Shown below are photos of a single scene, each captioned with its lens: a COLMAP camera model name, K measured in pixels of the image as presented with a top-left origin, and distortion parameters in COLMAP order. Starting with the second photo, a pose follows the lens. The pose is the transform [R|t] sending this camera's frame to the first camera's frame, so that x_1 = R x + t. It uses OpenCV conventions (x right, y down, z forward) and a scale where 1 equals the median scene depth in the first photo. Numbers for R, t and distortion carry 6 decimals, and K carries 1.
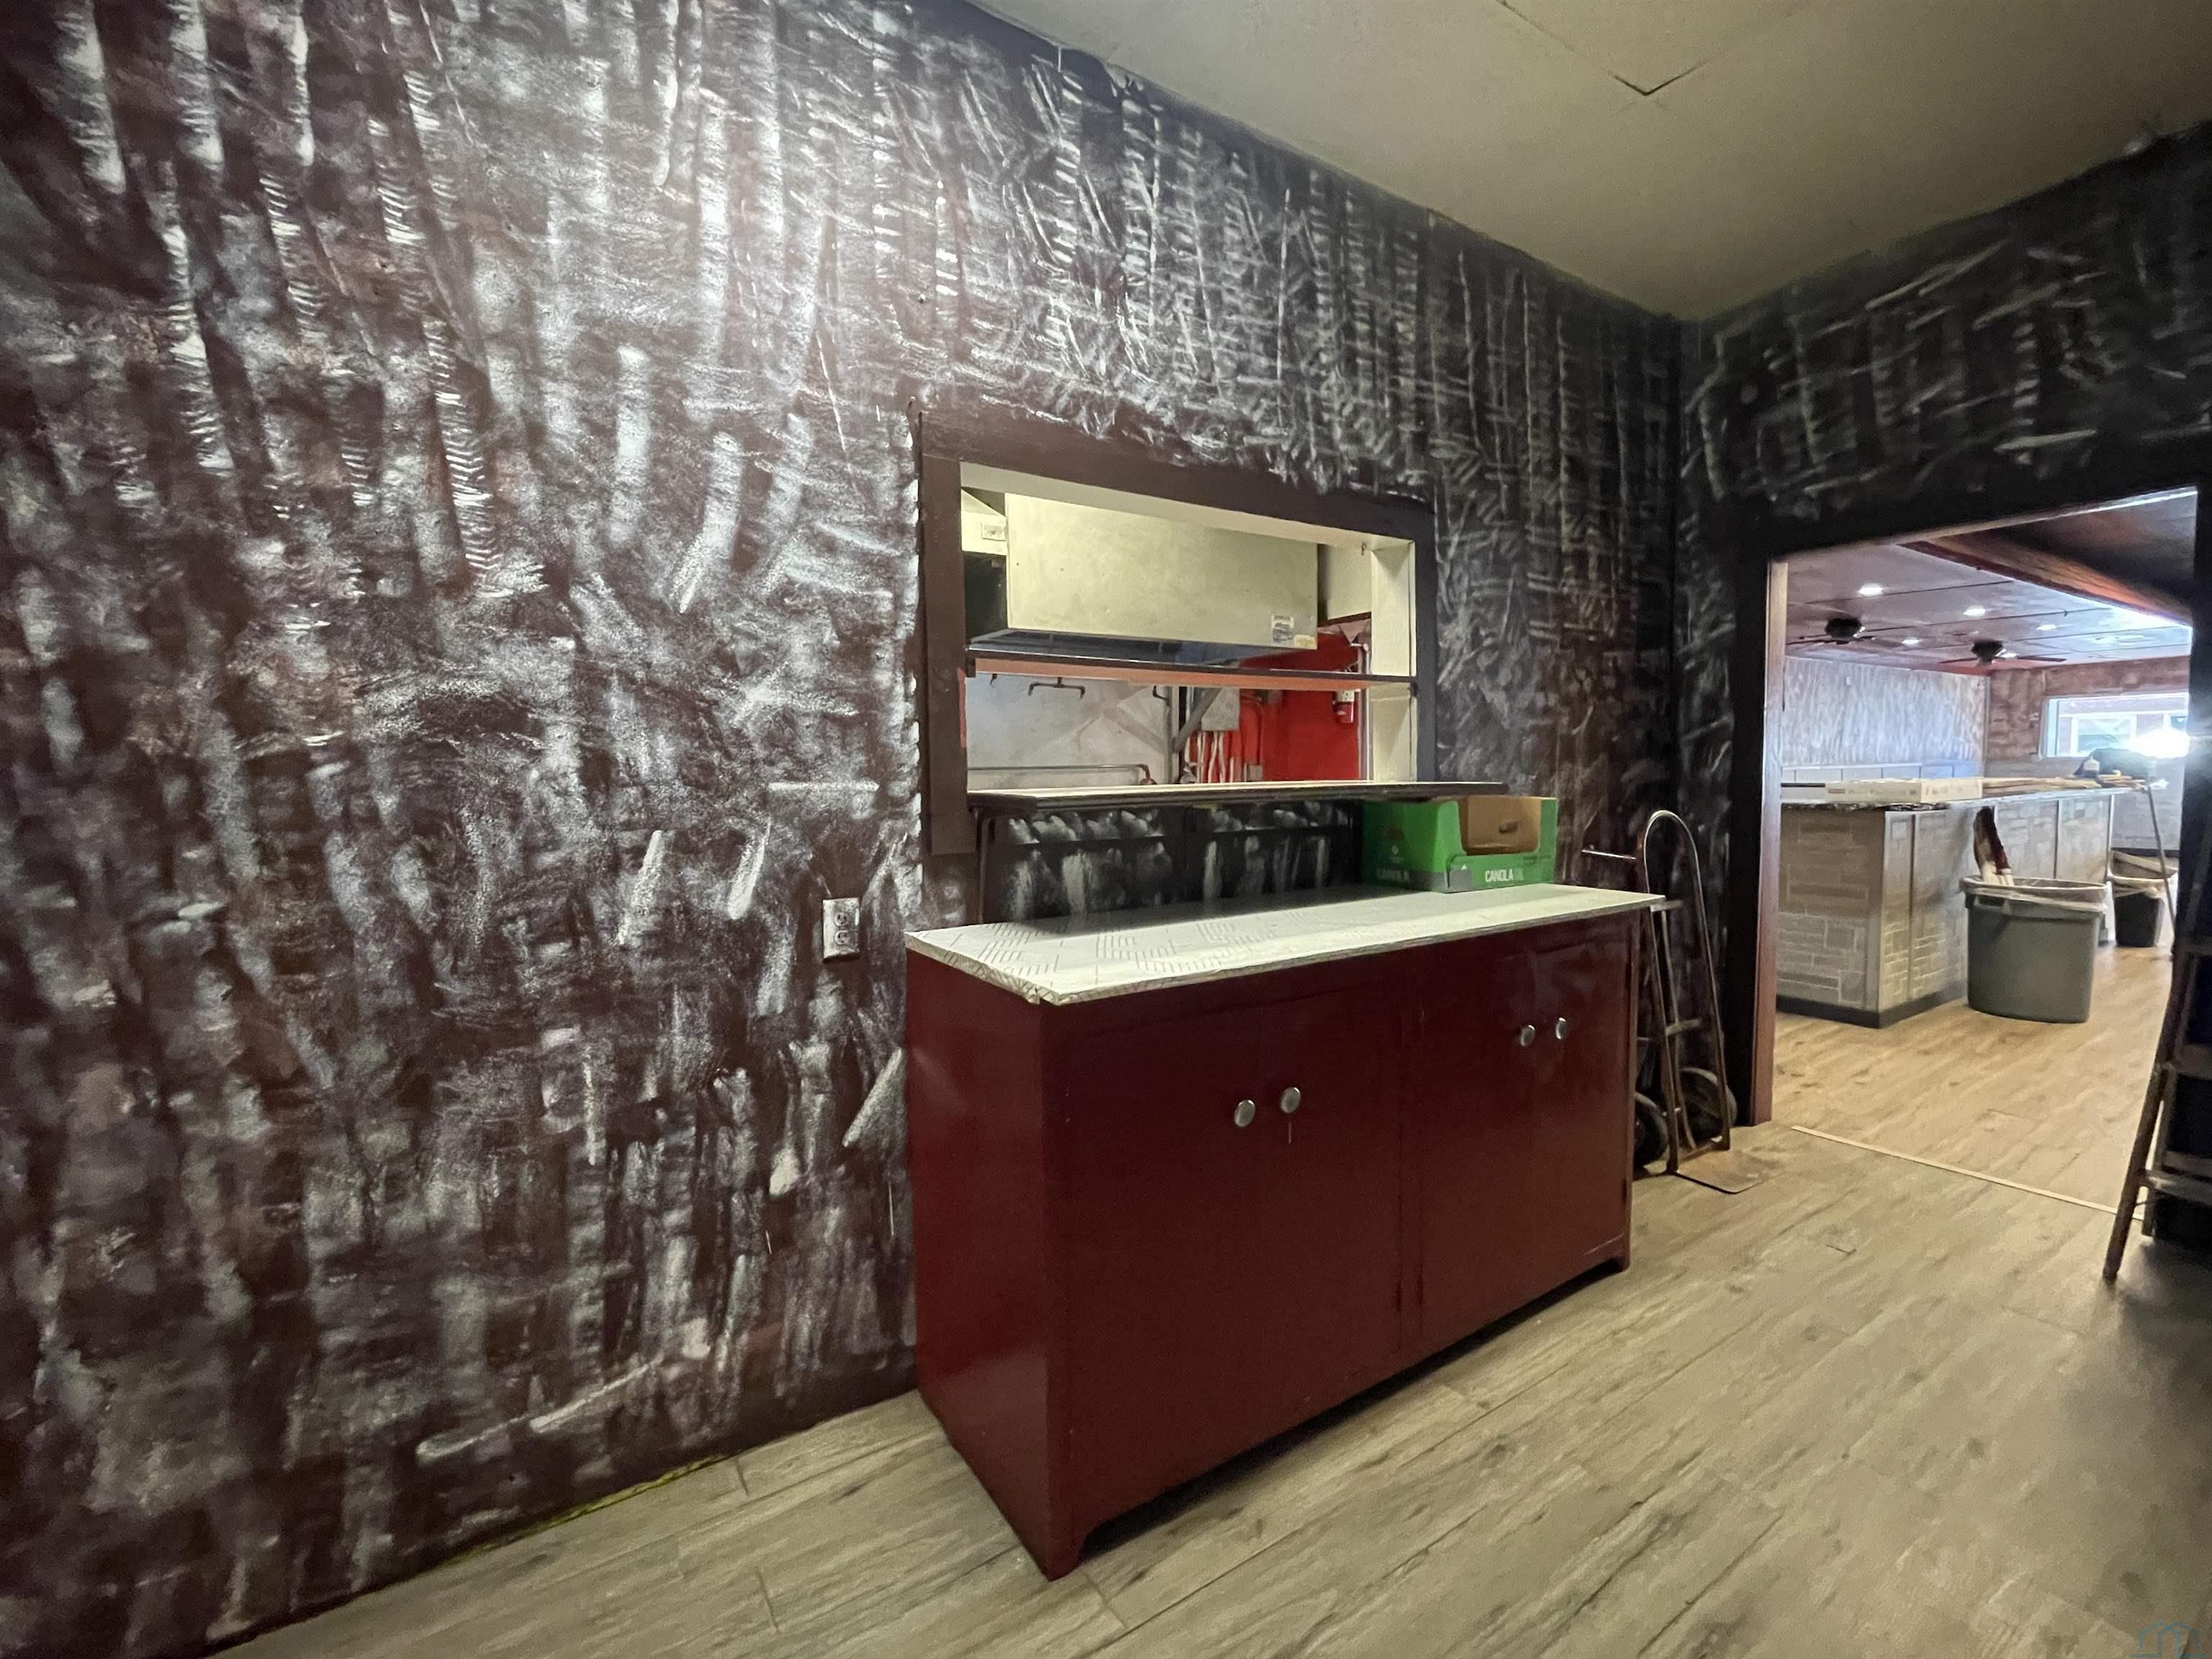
lens RADIAL K [[967.6, 0, 1100.5], [0, 967.6, 825.1], [0, 0, 1]] dist [0.002067, 0.000293]
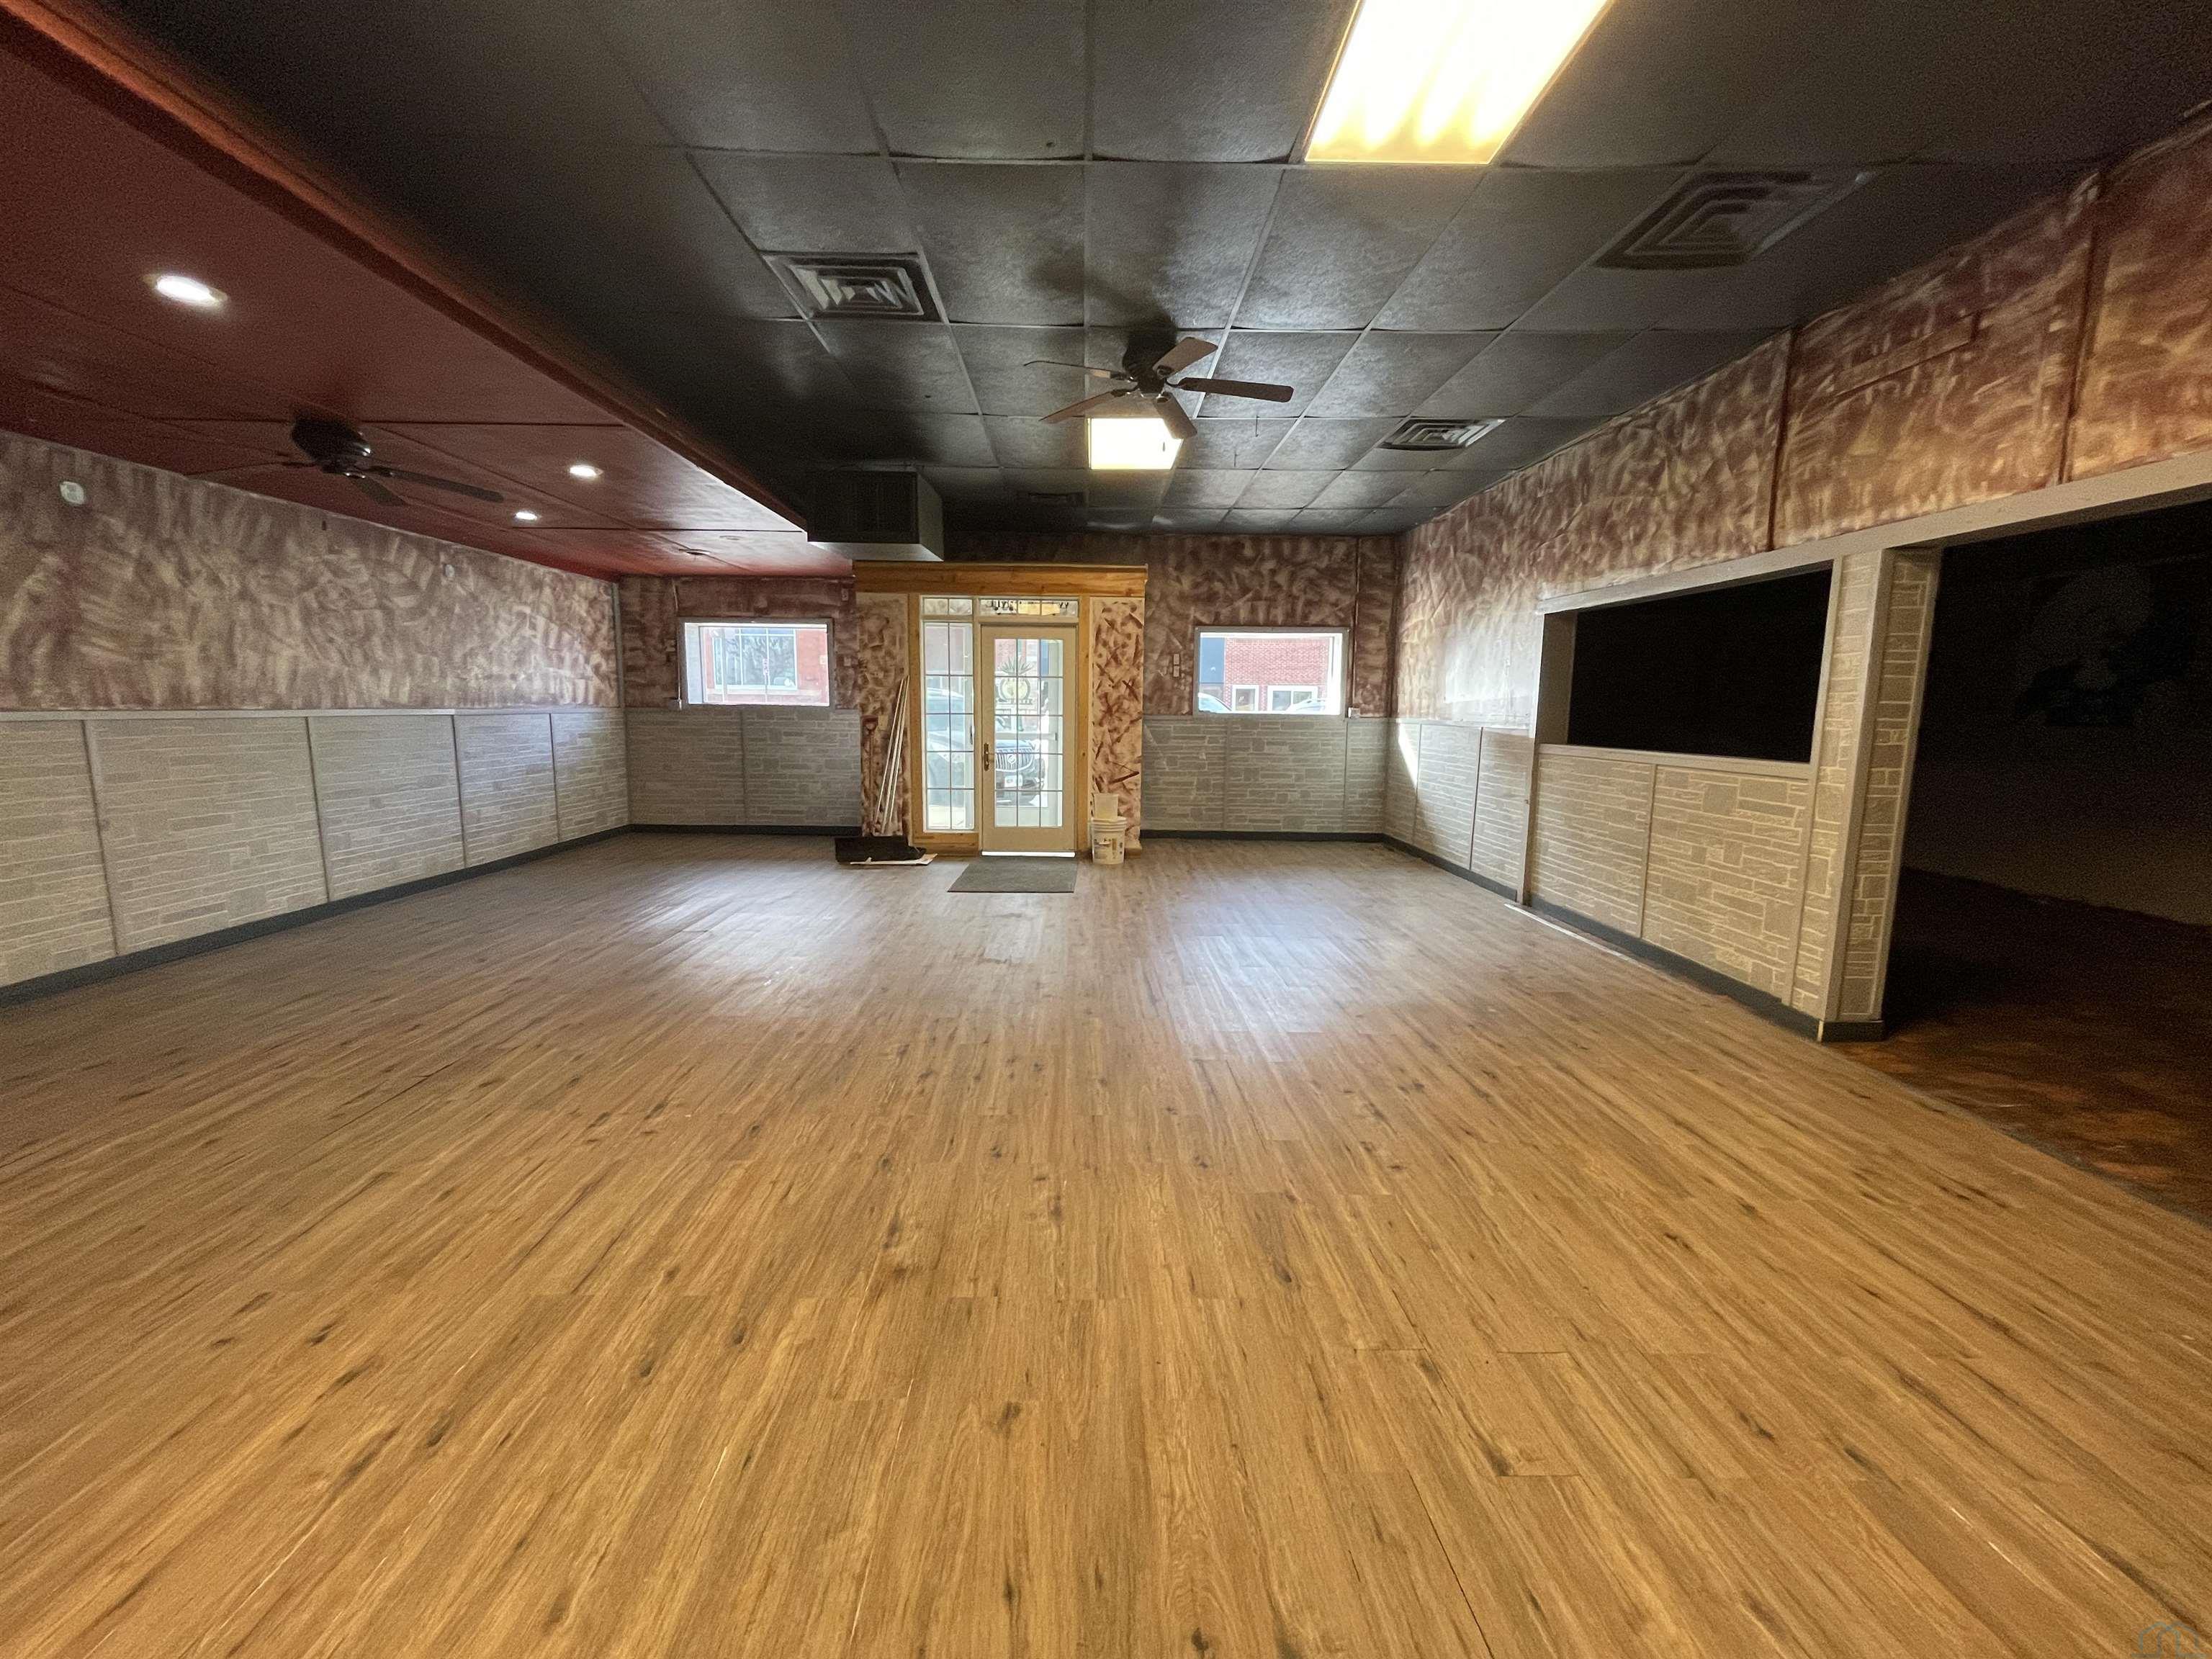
lens RADIAL K [[899.0, 0, 1091.5], [0, 899.0, 827.2], [0, 0, 1]] dist [-0.002270, -0.001004]
pose [[0.537724, -0.096752, 0.837551, 0.558166], [0.028229, 0.994903, 0.096805, -0.034248], [-0.842648, -0.028411, 0.537715, 0.377015]]
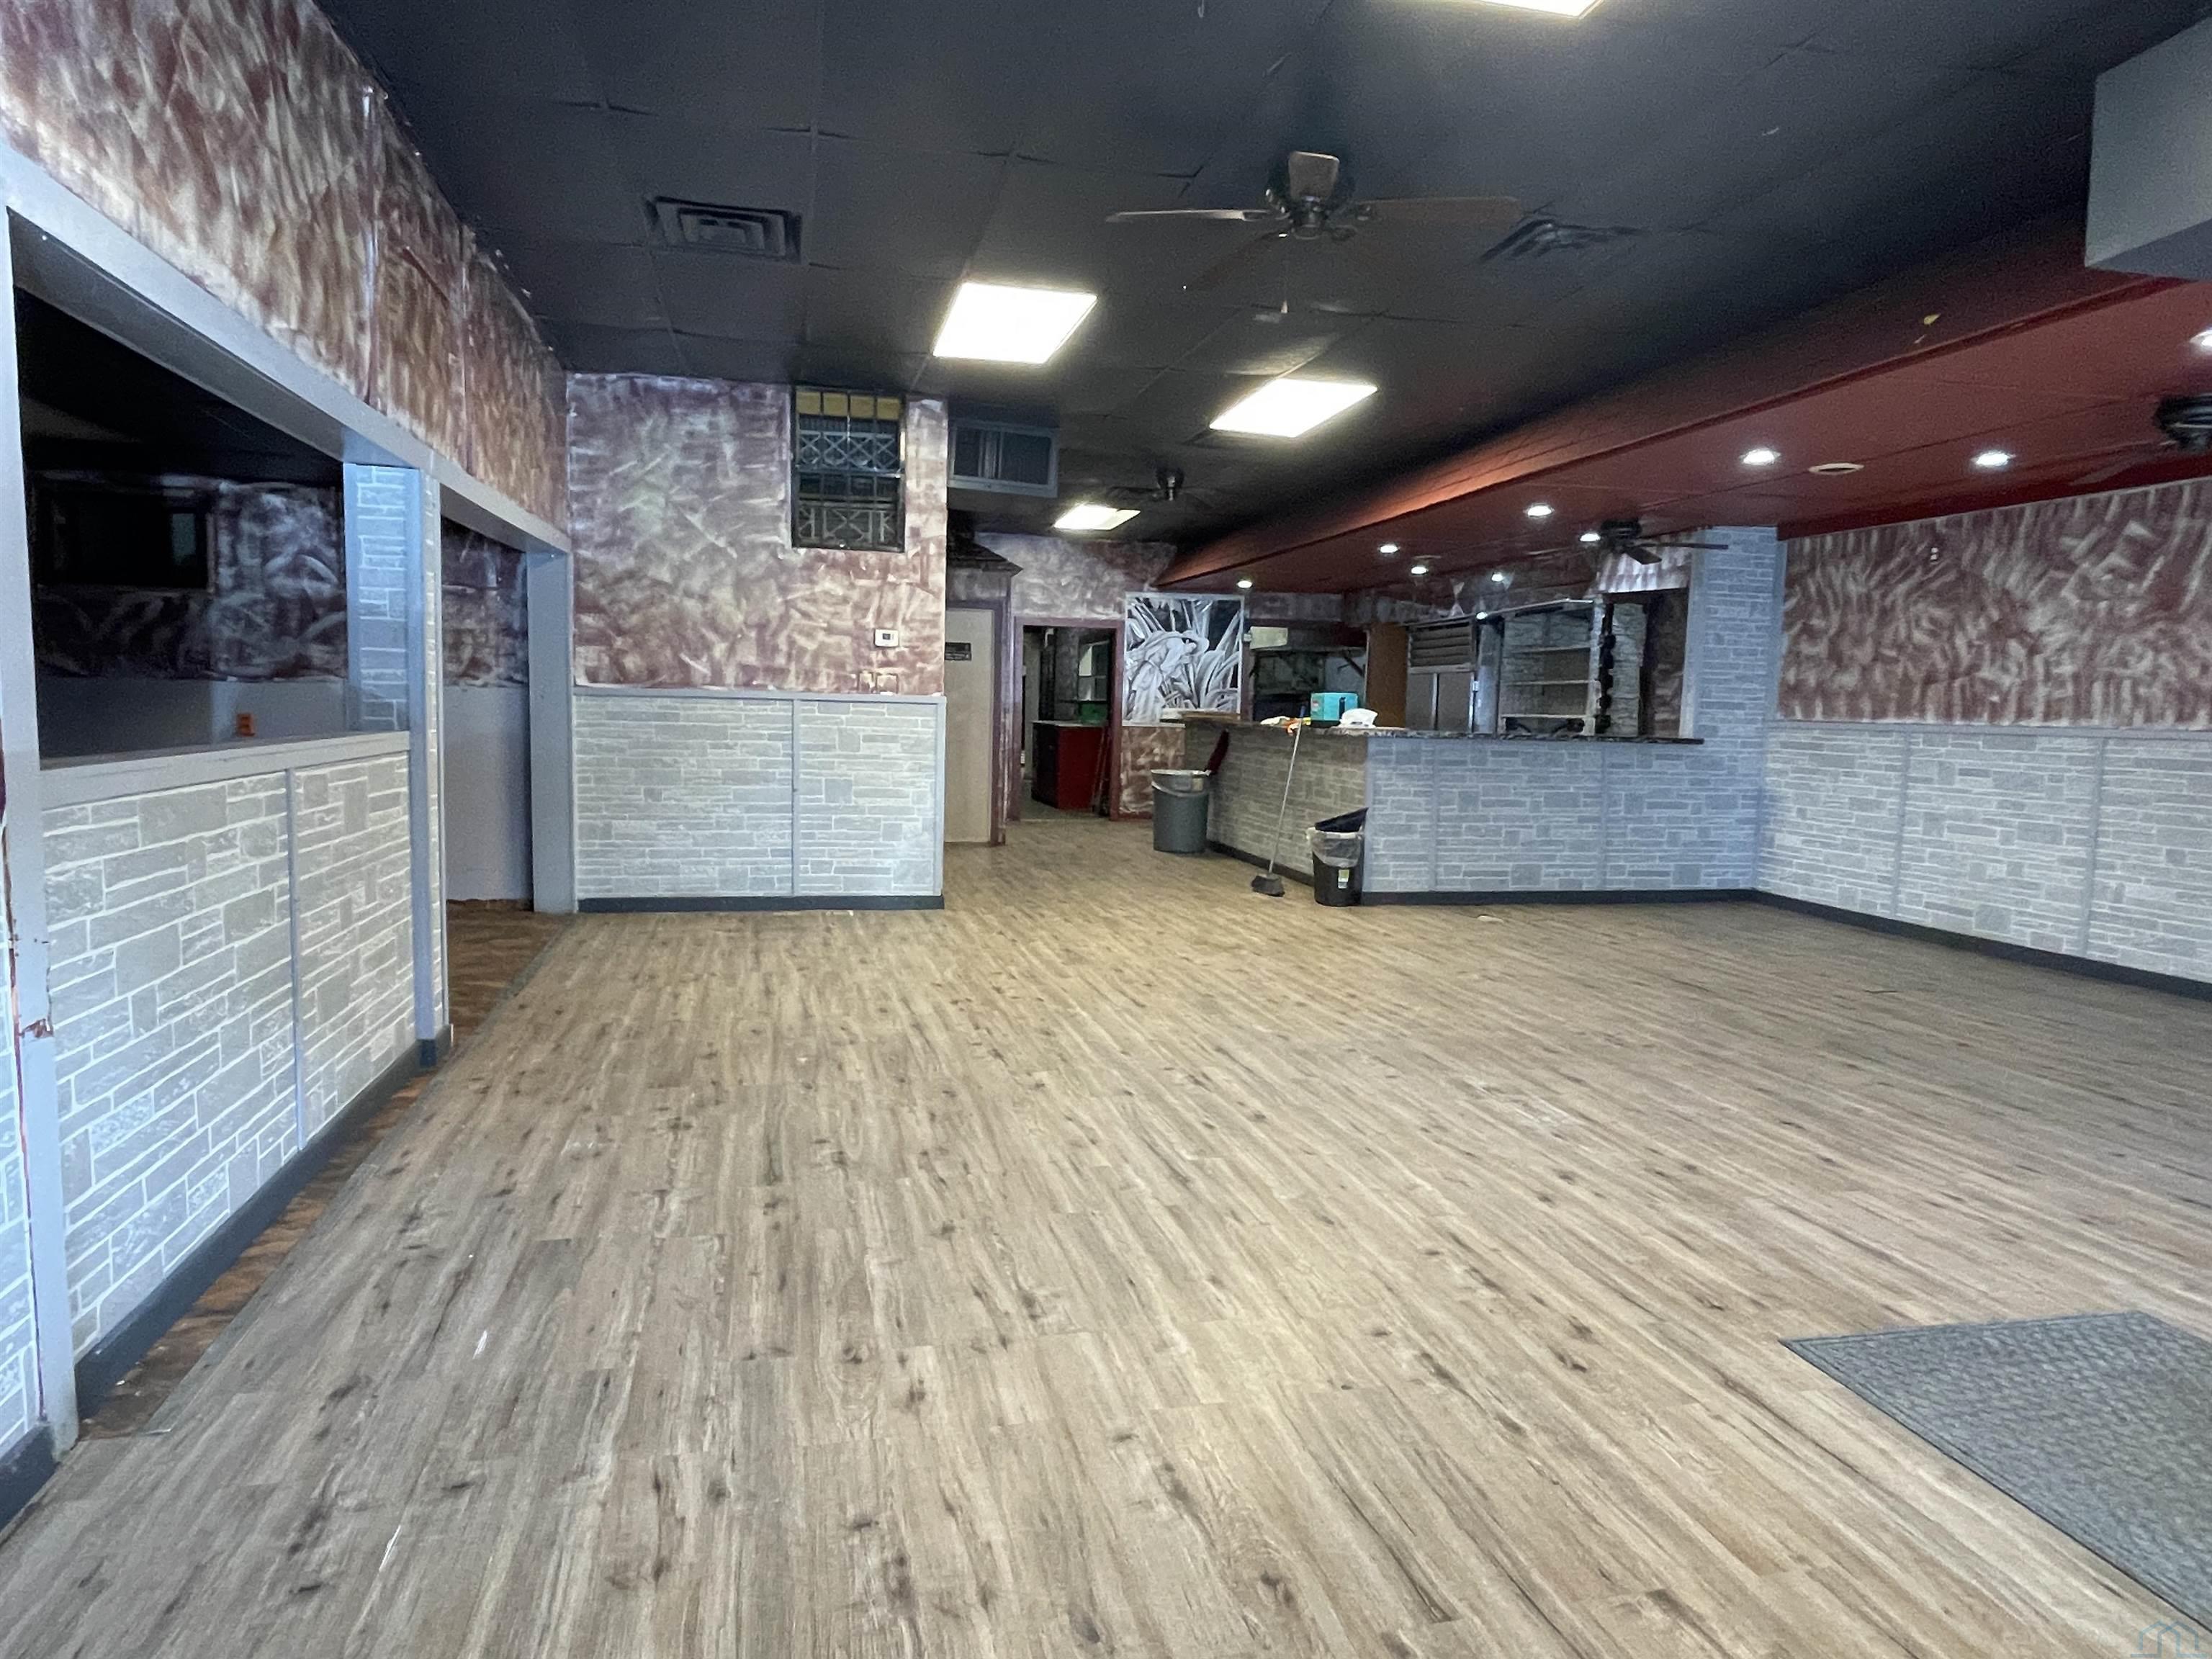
lens RADIAL K [[1300.3, 0, 1101.1], [0, 1300.3, 834.9], [0, 0, 1]] dist [-0.003140, -0.007516]
pose [[-0.333190, 0.095899, -0.937970, 1.141675], [-0.071786, 0.989346, 0.126652, -0.046376], [0.940123, 0.109532, -0.322756, 0.592539]]
